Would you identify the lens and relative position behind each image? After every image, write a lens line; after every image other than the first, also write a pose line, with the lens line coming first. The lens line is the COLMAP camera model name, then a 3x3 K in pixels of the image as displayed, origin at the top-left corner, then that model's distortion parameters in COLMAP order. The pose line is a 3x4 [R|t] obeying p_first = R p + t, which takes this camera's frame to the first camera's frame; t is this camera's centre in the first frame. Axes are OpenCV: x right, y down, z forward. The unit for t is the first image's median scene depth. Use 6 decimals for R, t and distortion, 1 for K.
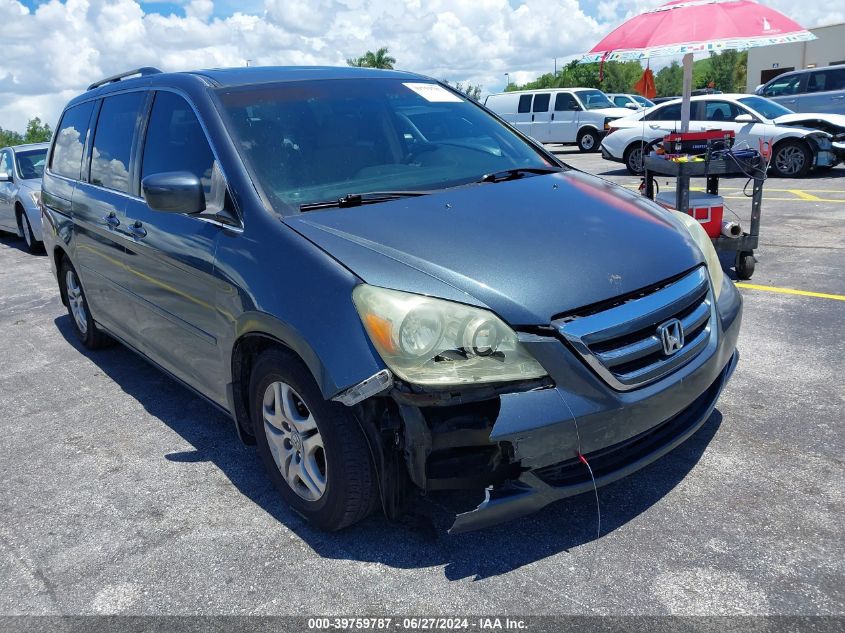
lens RADIAL K [[723.3, 0, 422.5], [0, 723.3, 316.5], [0, 0, 1]] dist [0.108620, -0.182511]
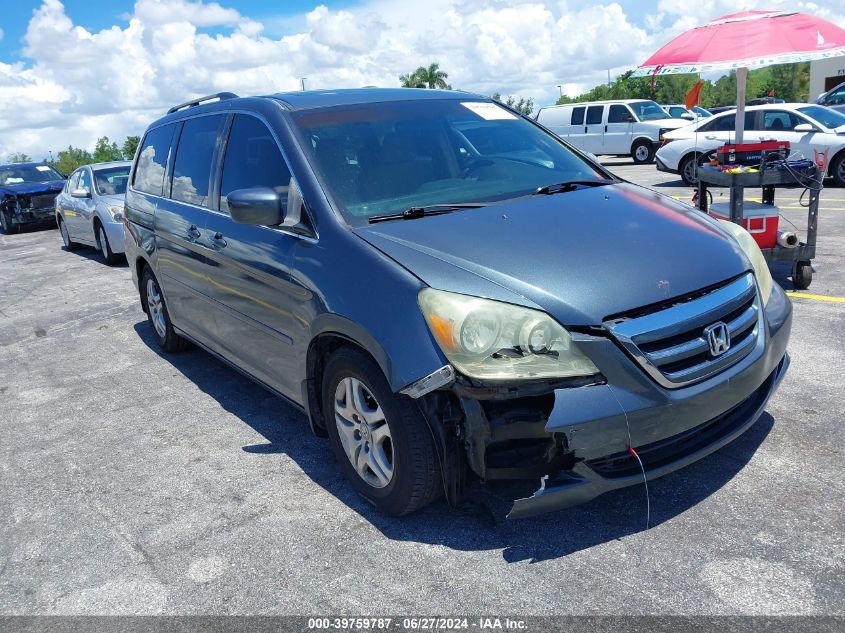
lens RADIAL K [[744.7, 0, 421.3], [0, 744.7, 295.4], [0, 0, 1]] dist [0.095790, -0.140003]
pose [[0.997669, 0.001134, -0.068228, -0.011984], [-0.004454, 0.998812, -0.048524, 0.018016], [0.068092, 0.048715, 0.996489, -0.105693]]
